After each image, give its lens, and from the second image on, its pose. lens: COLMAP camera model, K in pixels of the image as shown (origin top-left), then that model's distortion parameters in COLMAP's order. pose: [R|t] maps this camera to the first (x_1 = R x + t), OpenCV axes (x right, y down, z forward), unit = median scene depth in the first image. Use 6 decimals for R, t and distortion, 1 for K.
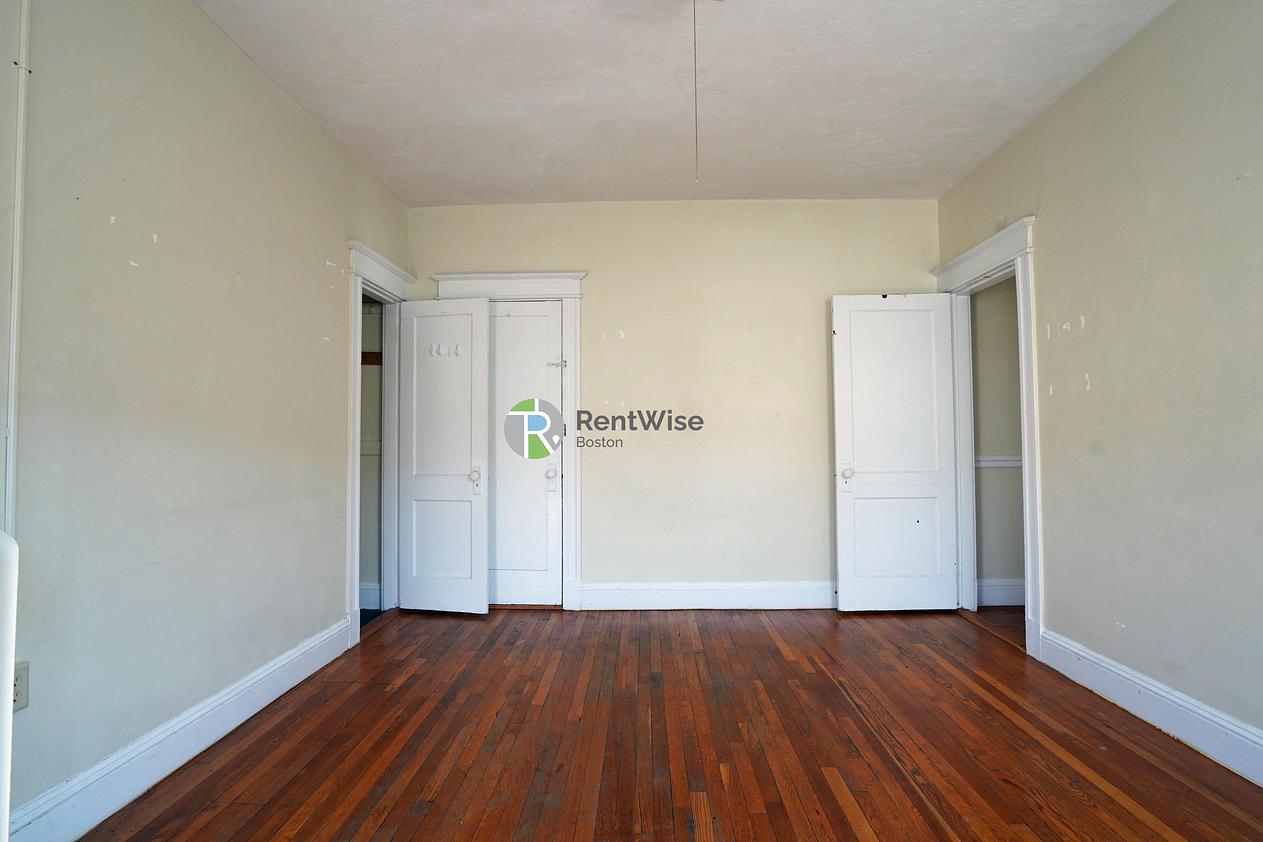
lens RADIAL K [[591.5, 0, 629.5], [0, 591.5, 417.1], [0, 0, 1]] dist [-0.057817, 0.023396]
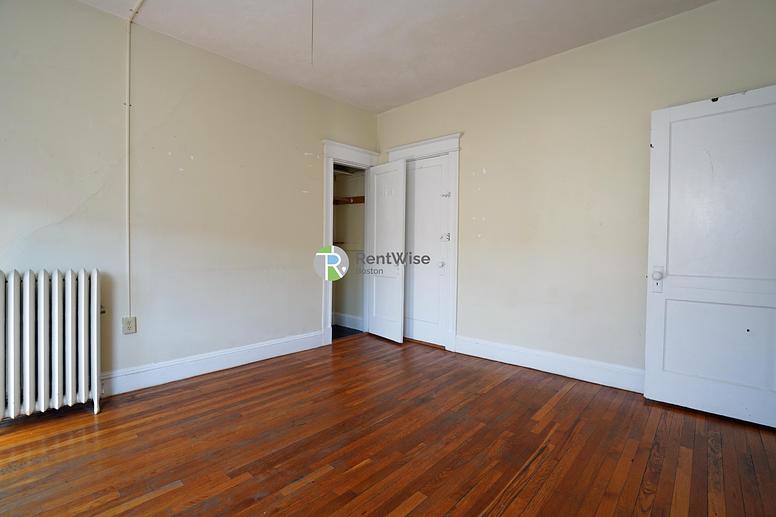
lens RADIAL K [[351.2, 0, 397.8], [0, 351.2, 250.6], [0, 0, 1]] dist [-0.054407, 0.019884]
pose [[0.772170, 0.020529, -0.635084, 0.470035], [0.012451, 0.998797, 0.047424, 0.015818], [0.635294, -0.044527, 0.770986, 0.240858]]
